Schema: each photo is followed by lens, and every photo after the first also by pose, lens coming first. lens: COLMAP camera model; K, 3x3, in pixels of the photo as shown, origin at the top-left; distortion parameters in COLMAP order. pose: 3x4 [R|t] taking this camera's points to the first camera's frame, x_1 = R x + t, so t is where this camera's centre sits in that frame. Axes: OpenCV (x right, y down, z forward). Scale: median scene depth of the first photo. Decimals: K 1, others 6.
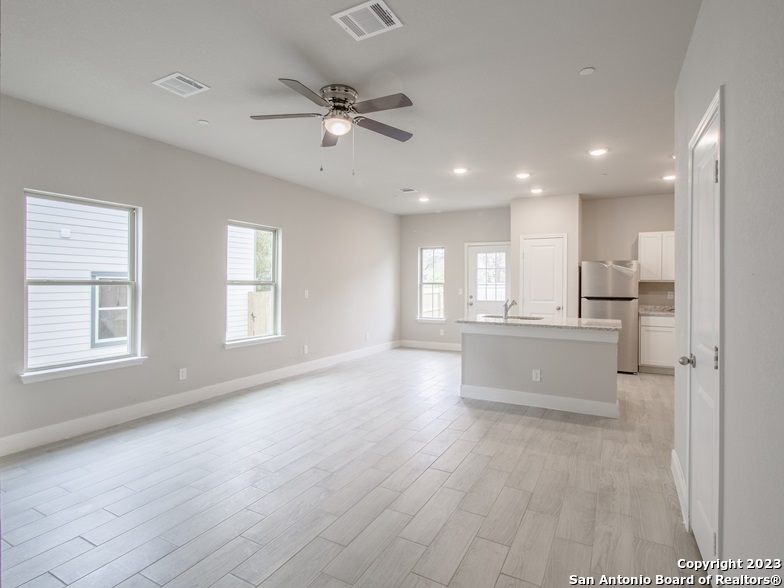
lens RADIAL K [[419.6, 0, 403.1], [0, 419.6, 285.5], [0, 0, 1]] dist [-0.016158, -0.000074]
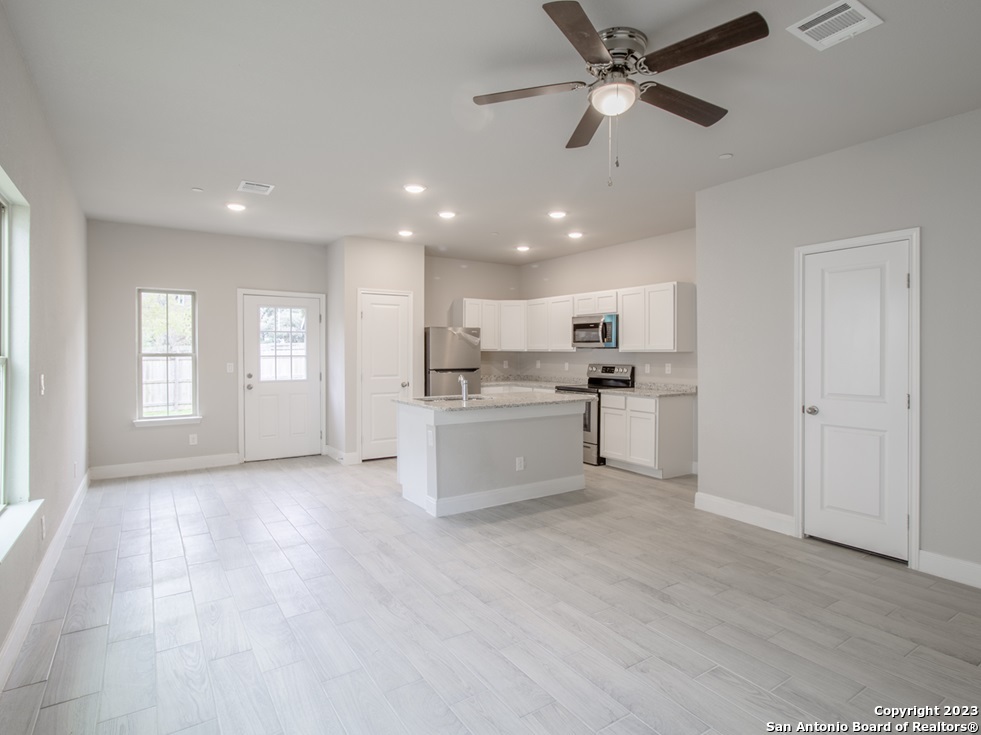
lens RADIAL K [[525.1, 0, 504.4], [0, 525.1, 356.8], [0, 0, 1]] dist [-0.016158, -0.000074]
pose [[0.465592, -0.012968, 0.884904, -0.549341], [0.006729, 0.999916, 0.011113, -0.011047], [-0.884974, 0.000781, 0.465640, 0.464044]]
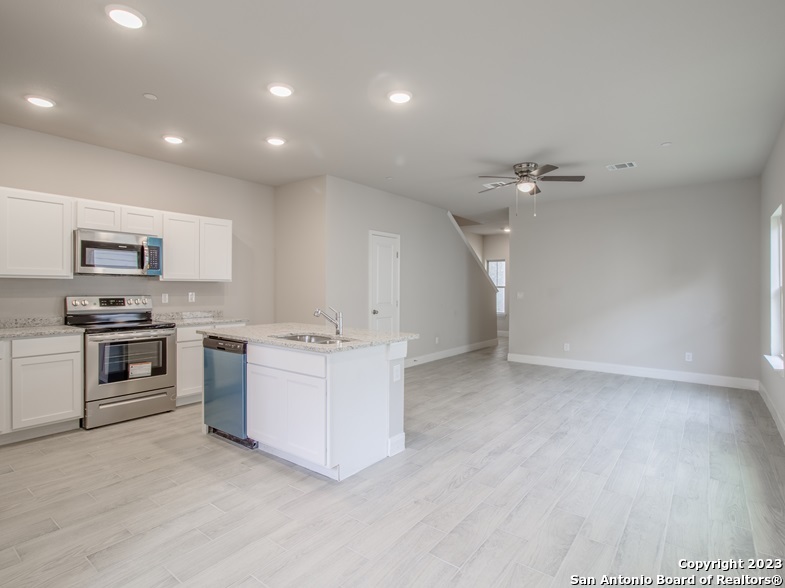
lens RADIAL K [[415.1, 0, 391.4], [0, 415.1, 283.3], [0, 0, 1]] dist [-0.013381, 0.000697]
pose [[-0.984442, -0.009777, 0.175439, 0.039300], [-0.010119, 0.999948, -0.001058, -0.005227], [-0.175420, -0.002817, -0.984490, 1.578364]]
